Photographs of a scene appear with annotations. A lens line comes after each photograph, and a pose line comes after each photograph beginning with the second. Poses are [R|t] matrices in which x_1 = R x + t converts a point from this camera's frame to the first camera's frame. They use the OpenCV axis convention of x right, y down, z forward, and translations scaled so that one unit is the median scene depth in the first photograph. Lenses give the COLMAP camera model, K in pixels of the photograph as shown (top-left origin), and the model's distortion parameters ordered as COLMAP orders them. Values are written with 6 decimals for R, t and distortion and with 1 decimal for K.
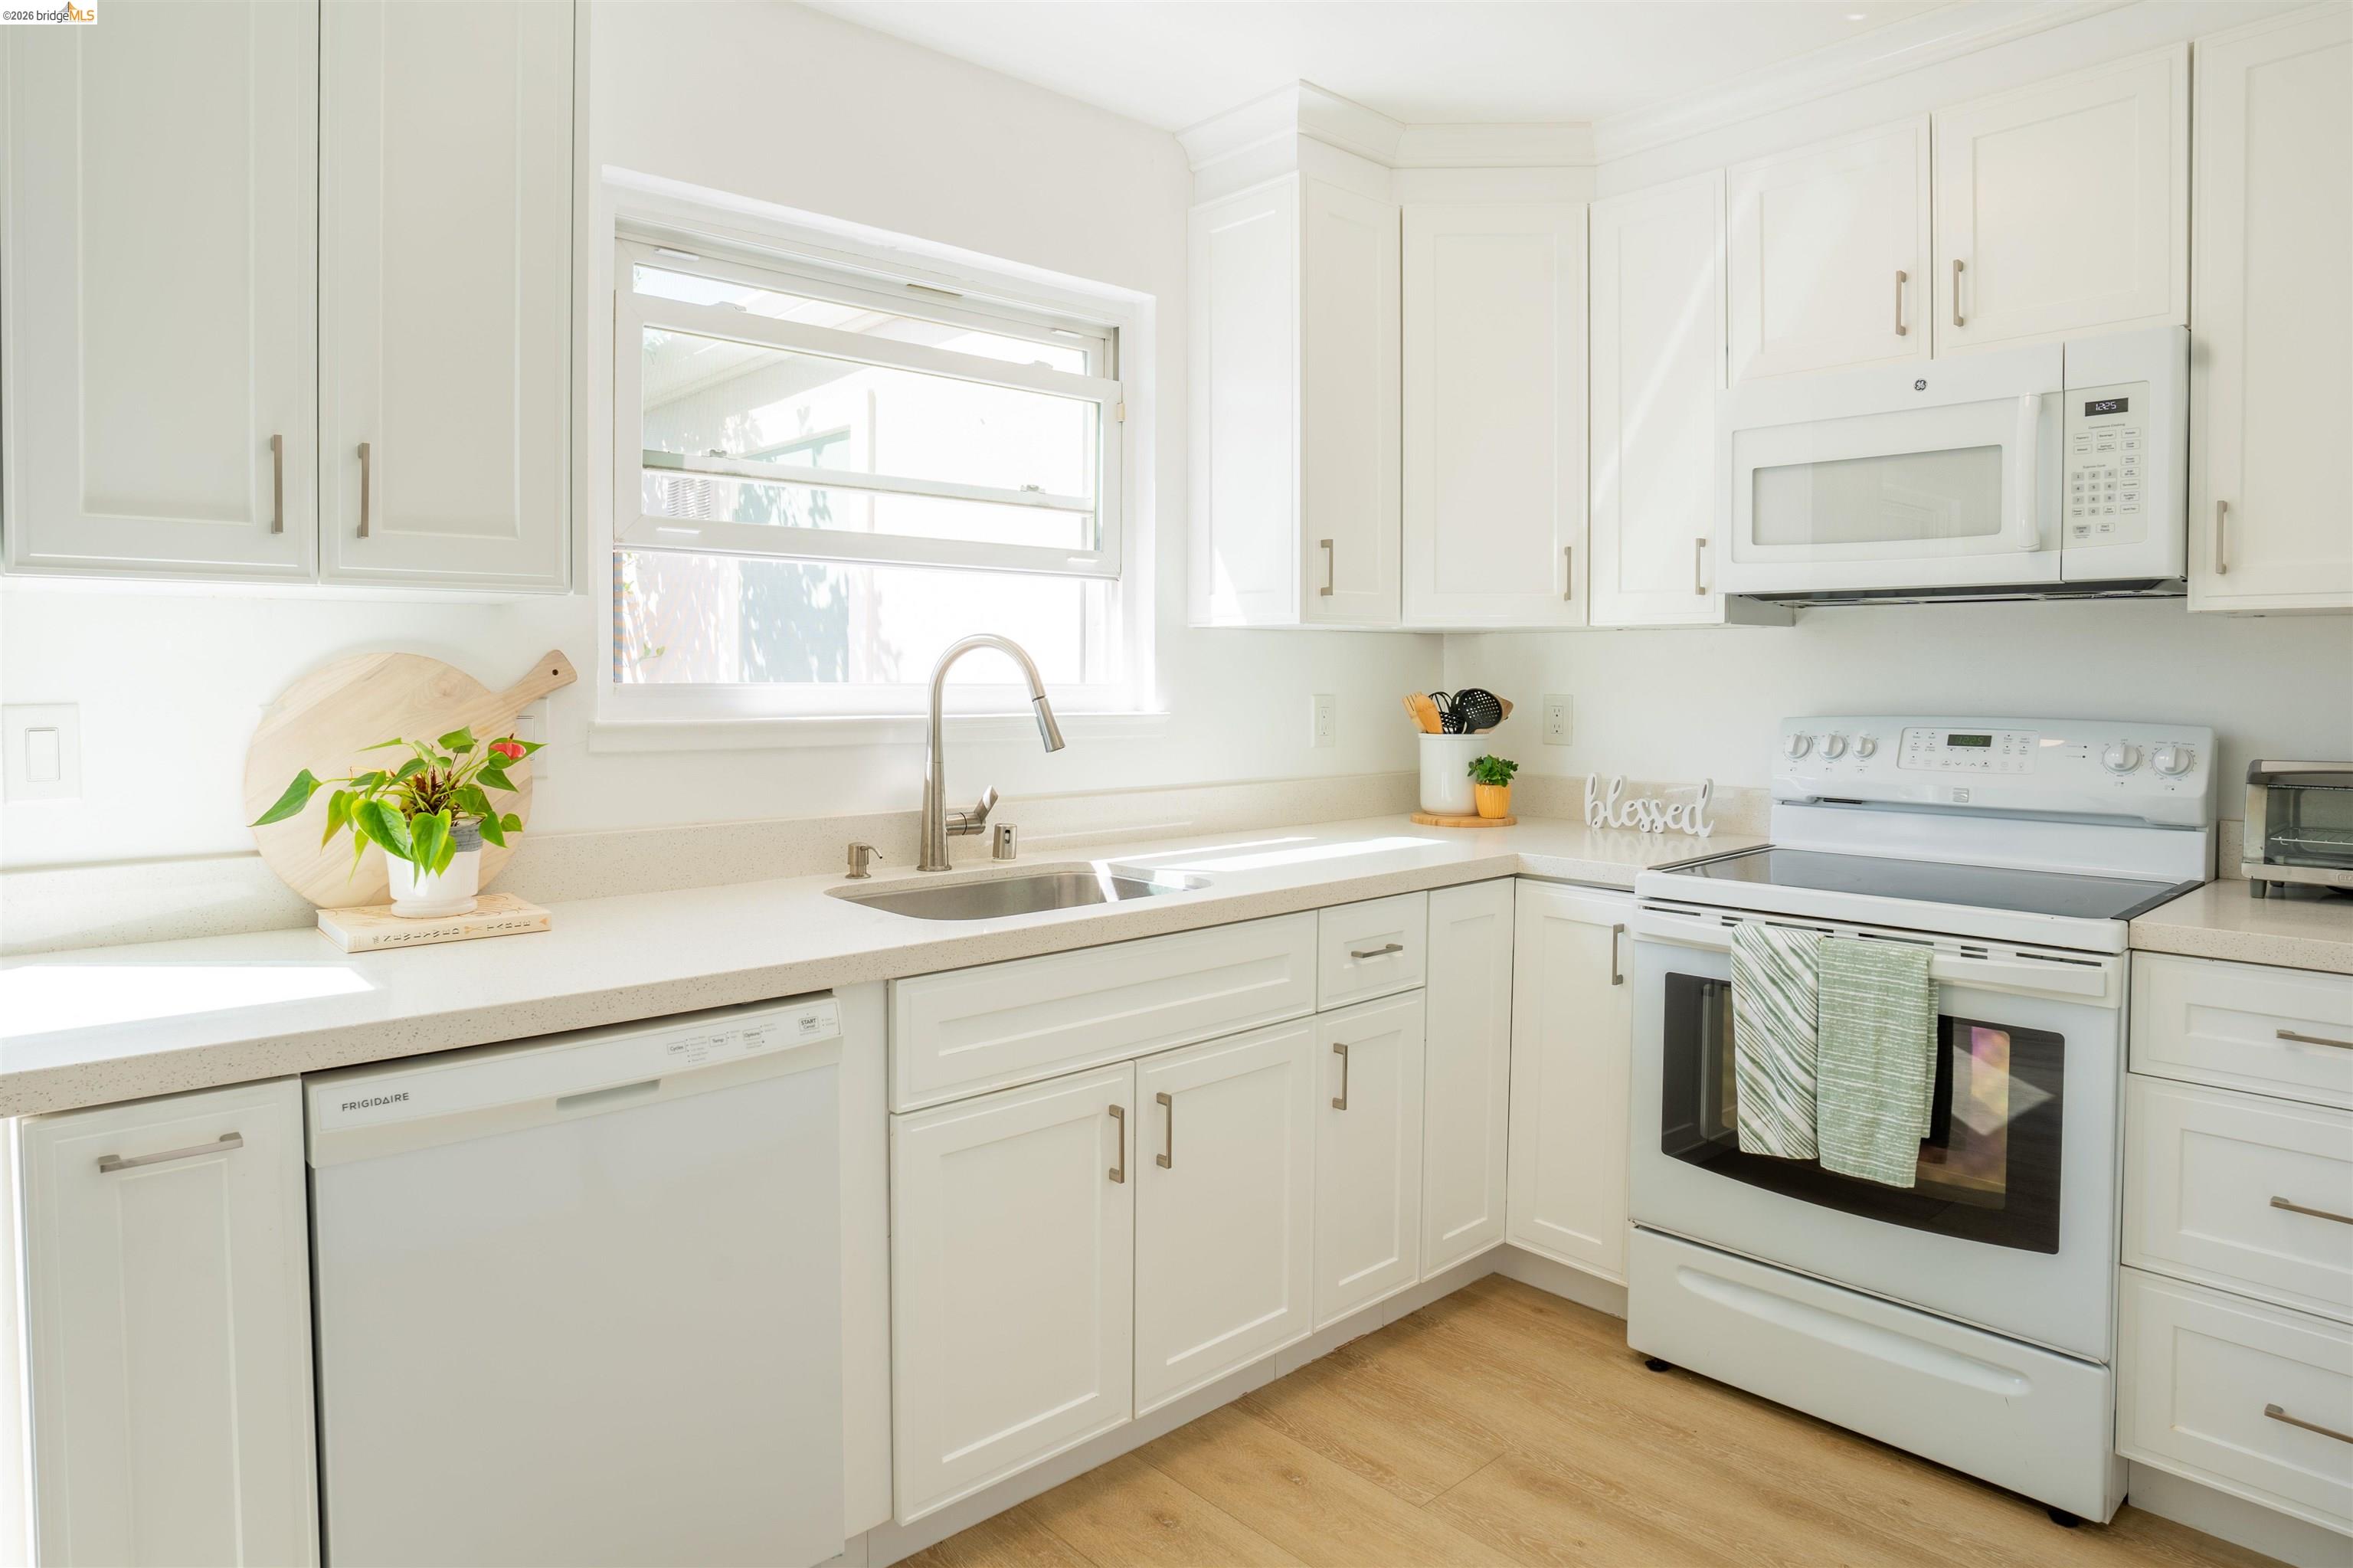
lens RADIAL K [[1391.7, 0, 1179.1], [0, 1391.7, 689.8], [0, 0, 1]] dist [0.004610, 0.003396]
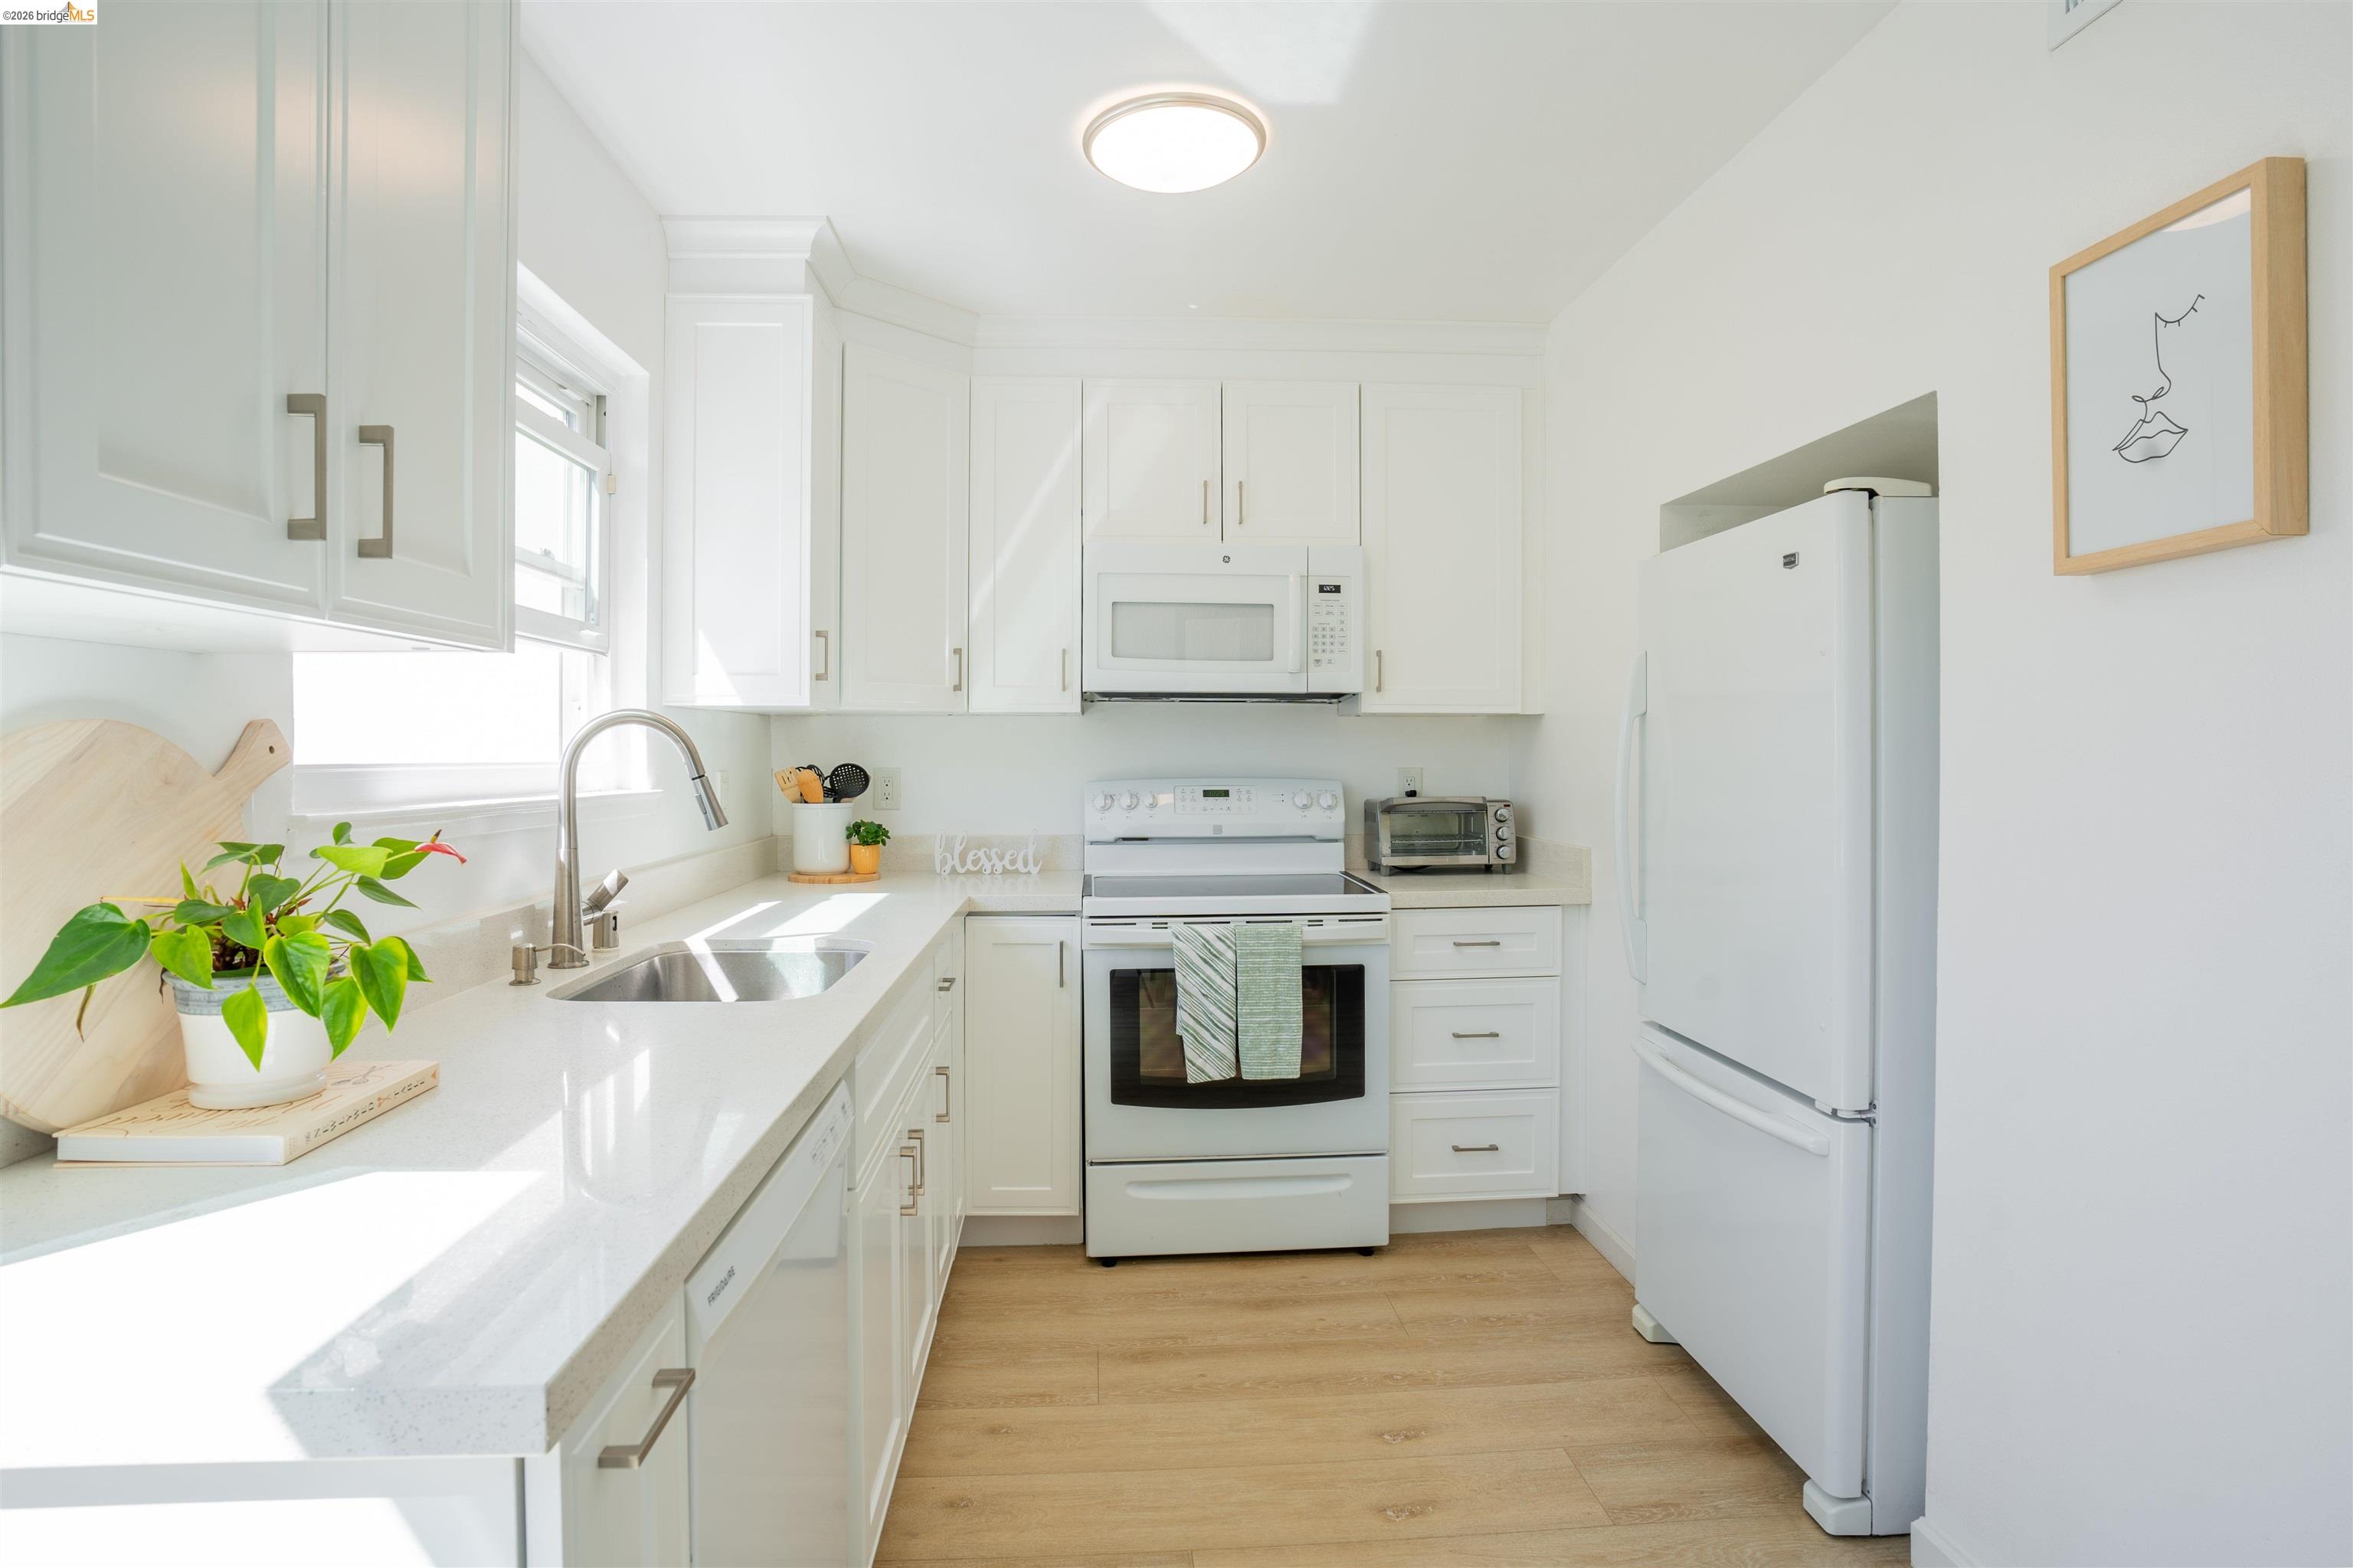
lens RADIAL K [[1266.2, 0, 1135.7], [0, 1266.2, 757.4], [0, 0, 1]] dist [-0.002824, 0.045966]
pose [[0.646675, -0.006139, 0.762741, -0.607937], [0.011345, 0.999934, -0.001571, -0.001997], [-0.762681, 0.009670, 0.646702, 0.194014]]
